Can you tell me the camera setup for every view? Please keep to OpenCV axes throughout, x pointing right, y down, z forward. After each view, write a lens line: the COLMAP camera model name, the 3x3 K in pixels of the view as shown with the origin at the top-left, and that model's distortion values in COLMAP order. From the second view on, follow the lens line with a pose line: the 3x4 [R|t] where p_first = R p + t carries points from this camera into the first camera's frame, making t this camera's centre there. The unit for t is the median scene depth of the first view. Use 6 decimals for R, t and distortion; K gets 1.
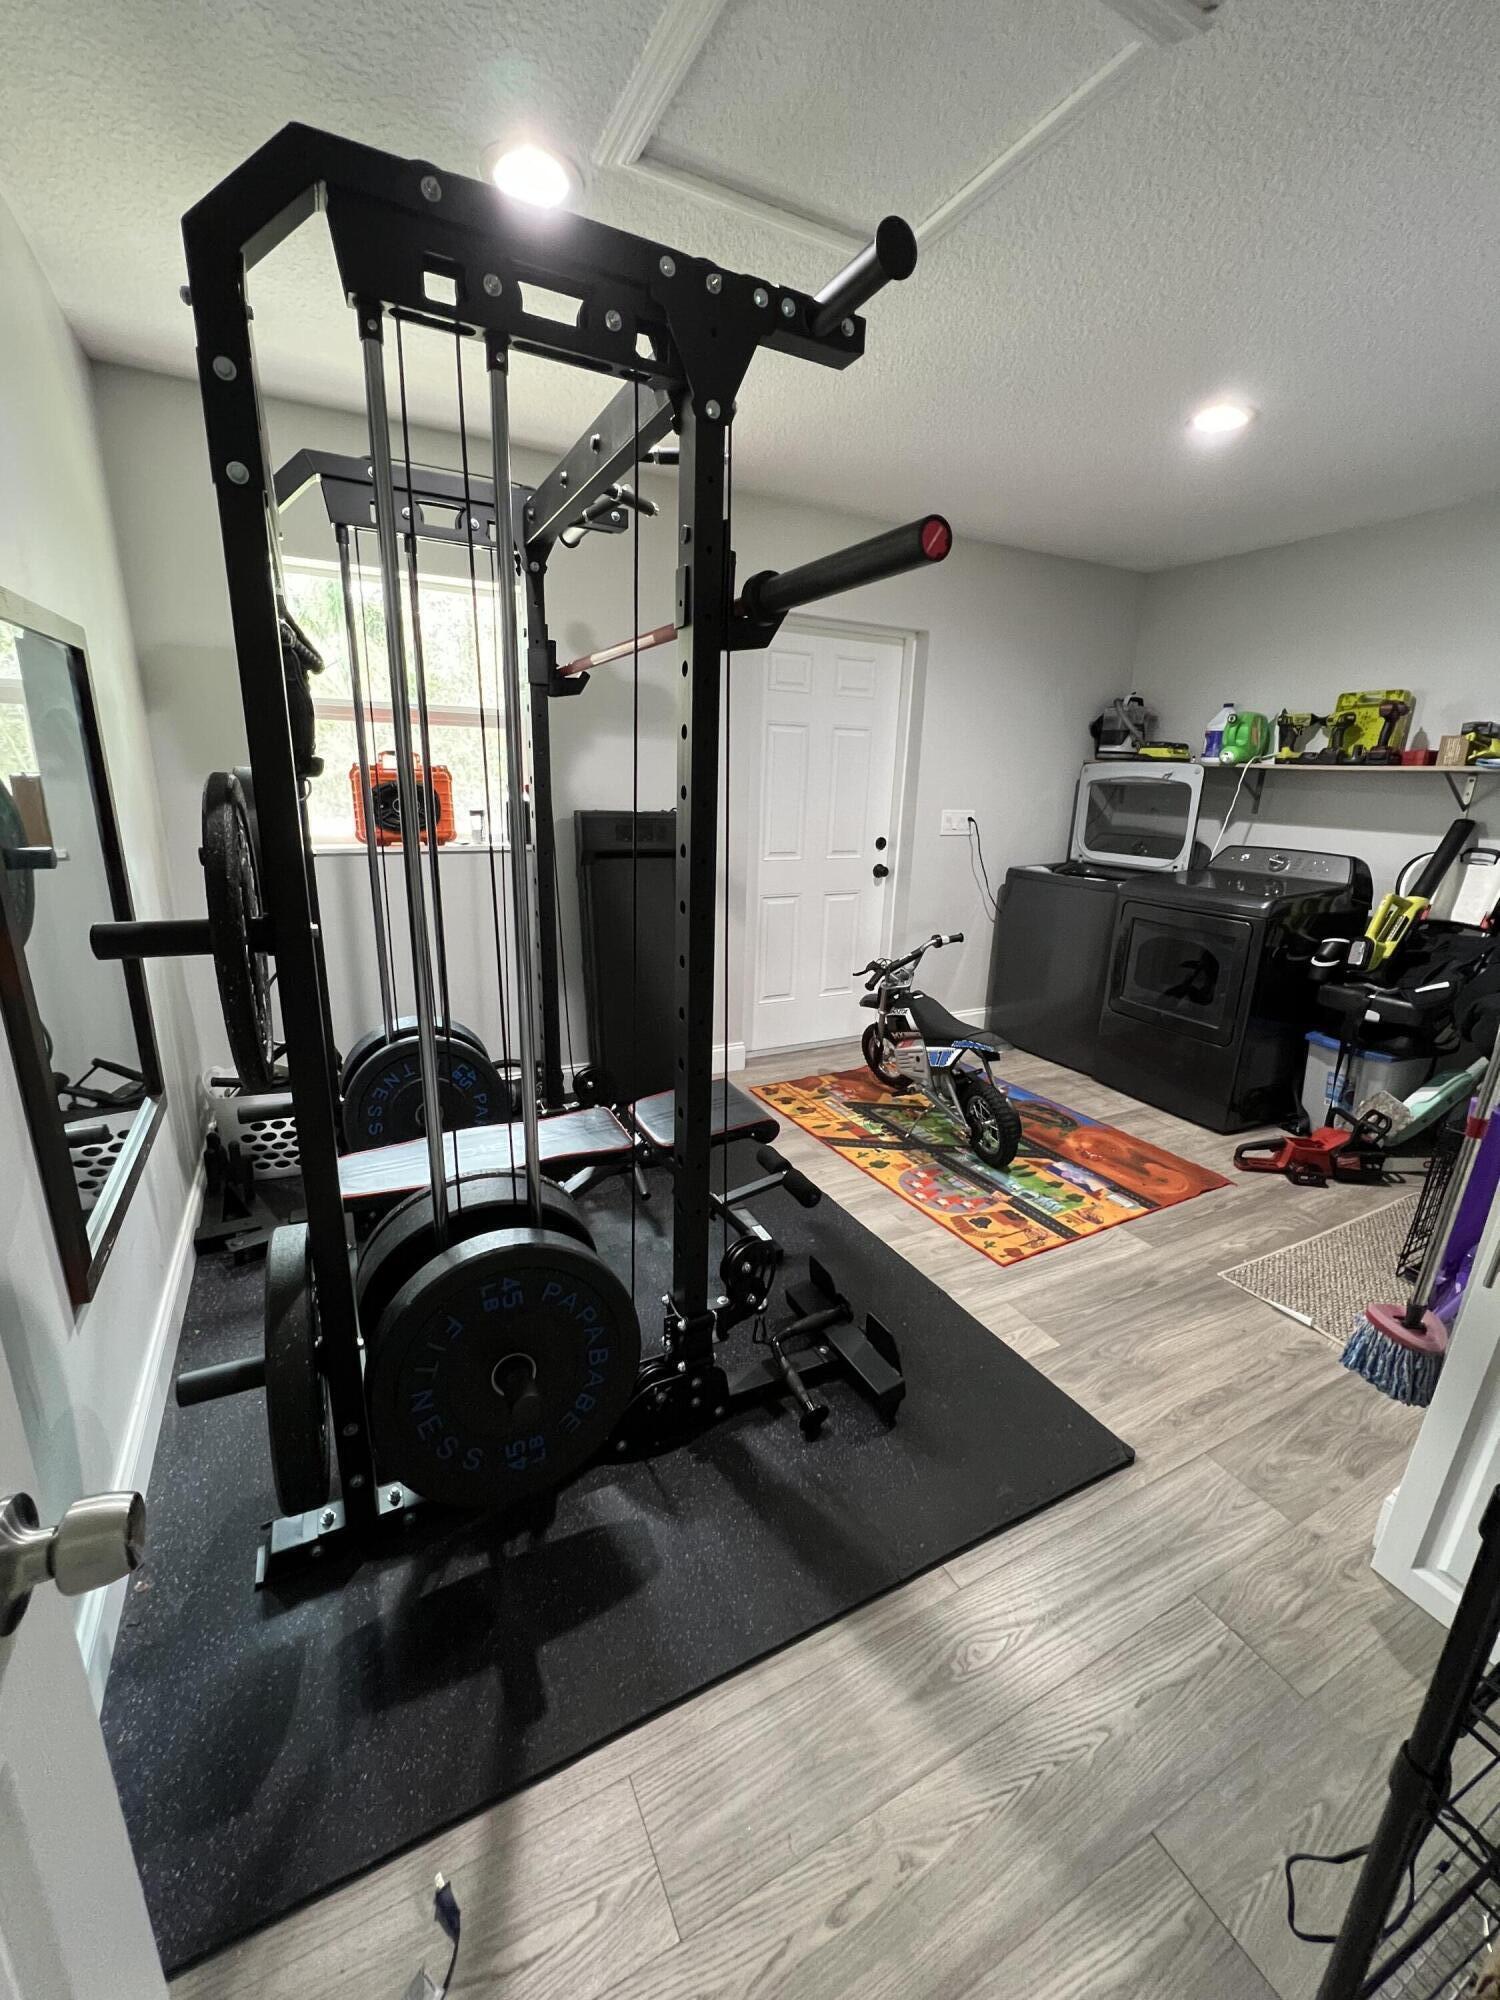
lens RADIAL K [[811.5, 0, 750.0], [0, 811.5, 1000.0], [0, 0, 1]] dist [-0.001187, -0.000050]
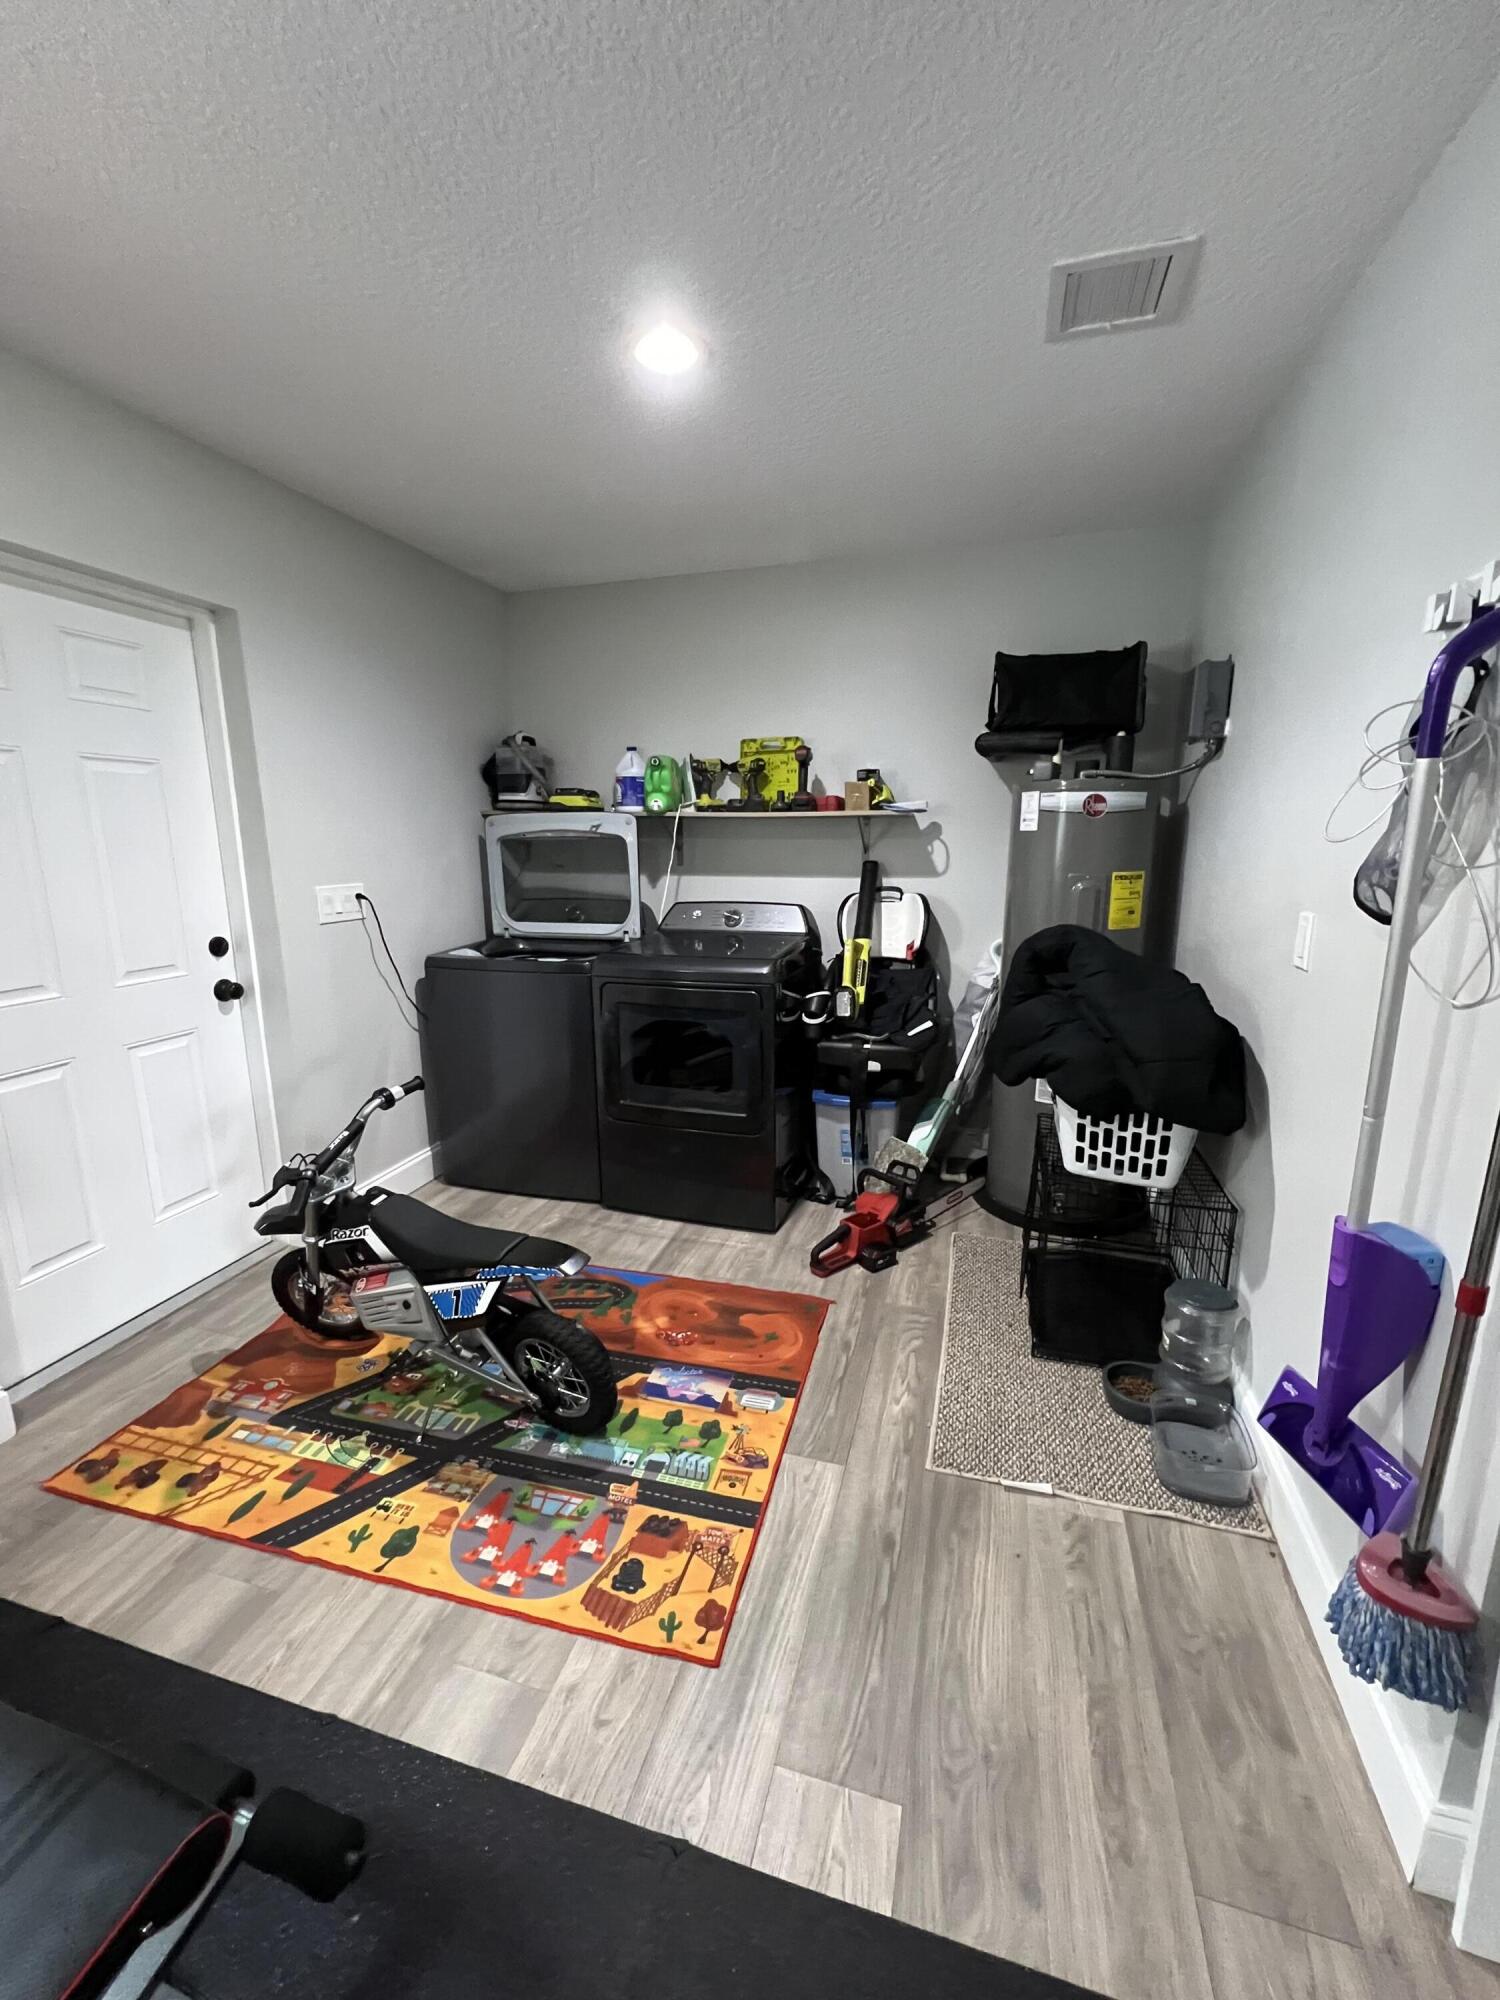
lens RADIAL K [[809.7, 0, 749.1], [0, 809.7, 1006.3], [0, 0, 1]] dist [-0.000160, 0.000173]
pose [[0.695799, -0.176880, 0.696116, 0.007860], [0.217521, 0.975580, 0.030468, -0.102350], [-0.684506, 0.130220, 0.717283, 0.370486]]
